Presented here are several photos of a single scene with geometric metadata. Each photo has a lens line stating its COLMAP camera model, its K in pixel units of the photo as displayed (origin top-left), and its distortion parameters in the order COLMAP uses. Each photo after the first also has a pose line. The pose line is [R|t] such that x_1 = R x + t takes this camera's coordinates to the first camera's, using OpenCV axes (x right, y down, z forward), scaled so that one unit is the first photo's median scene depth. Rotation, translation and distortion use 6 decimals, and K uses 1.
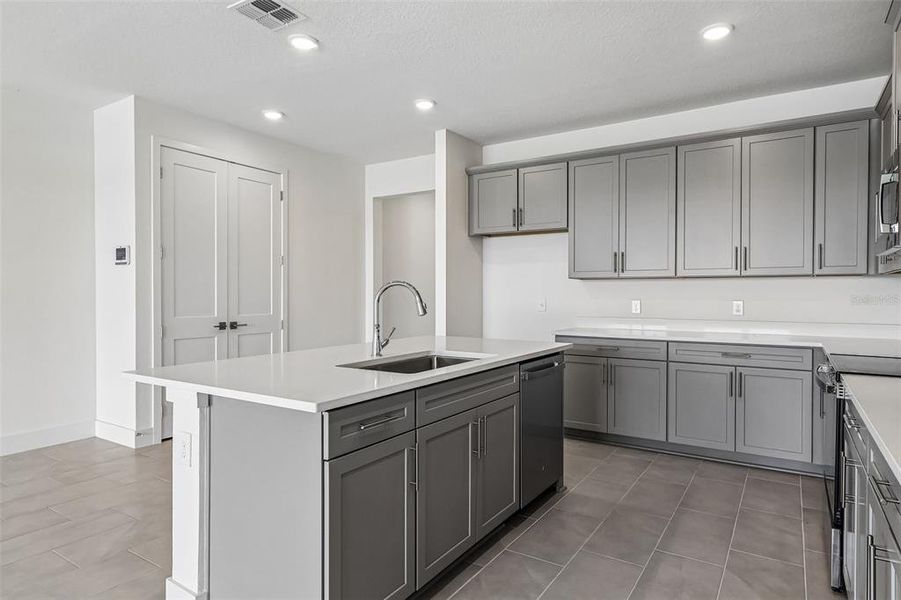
lens RADIAL K [[521.6, 0, 449.2], [0, 521.6, 299.9], [0, 0, 1]] dist [0.002086, 0.000710]
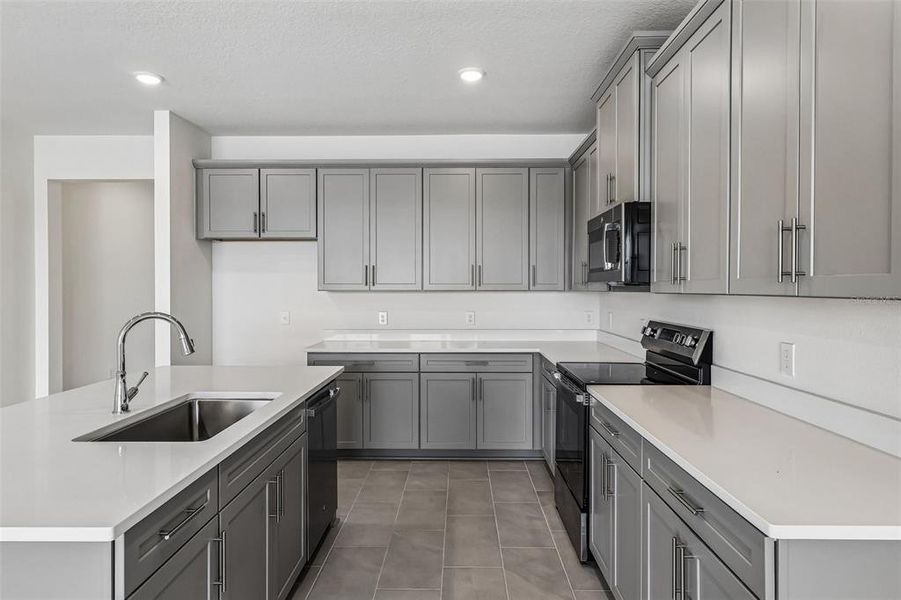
lens RADIAL K [[527.6, 0, 448.6], [0, 527.6, 291.5], [0, 0, 1]] dist [-0.000169, 0.000294]
pose [[0.847867, -0.004706, 0.530188, -0.091911], [0.008286, 0.999956, -0.004375, -0.038934], [-0.530144, 0.008102, 0.847869, 0.065159]]
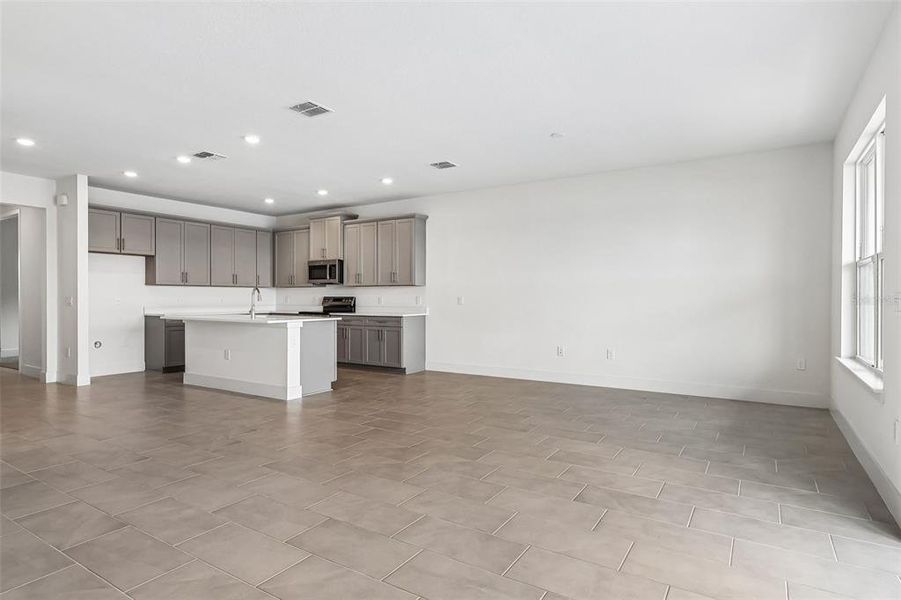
lens RADIAL K [[521.6, 0, 449.2], [0, 521.6, 299.9], [0, 0, 1]] dist [0.002086, 0.000710]
pose [[-0.001181, -0.002965, 0.999995, -1.726258], [0.012012, 0.999923, 0.002979, 0.018549], [-0.999927, 0.012015, -0.001145, 0.034125]]
